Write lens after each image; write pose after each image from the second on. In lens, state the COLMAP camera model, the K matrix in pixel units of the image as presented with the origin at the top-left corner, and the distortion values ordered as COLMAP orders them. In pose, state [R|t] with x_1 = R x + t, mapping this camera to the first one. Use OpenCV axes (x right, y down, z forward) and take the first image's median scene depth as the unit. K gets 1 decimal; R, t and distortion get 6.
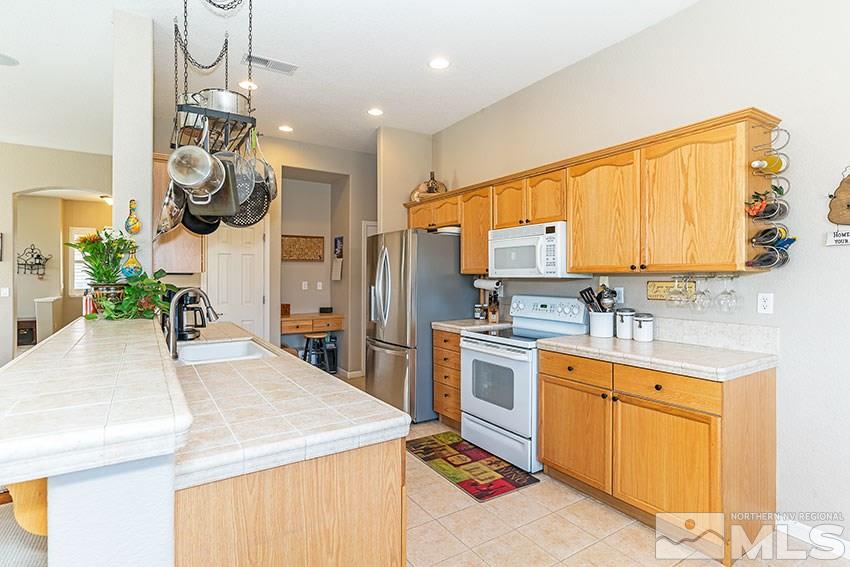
lens RADIAL K [[439.0, 0, 431.1], [0, 439.0, 278.0], [0, 0, 1]] dist [-0.004810, 0.001129]
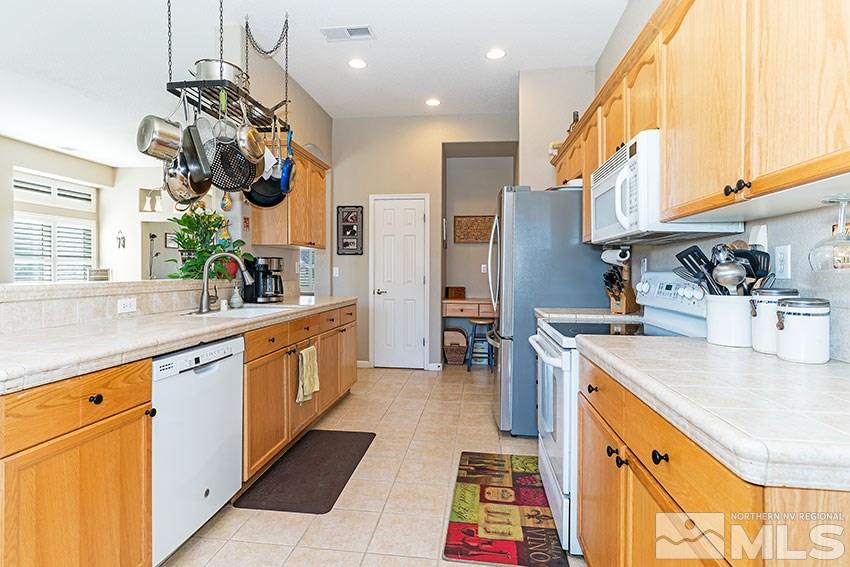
lens RADIAL K [[439.0, 0, 423.3], [0, 439.0, 277.9], [0, 0, 1]] dist [-0.004810, 0.001129]
pose [[0.758493, 0.014943, -0.651509, 0.433163], [-0.010681, 0.999888, 0.010499, 0.054575], [0.651593, -0.001004, 0.758568, 0.379192]]
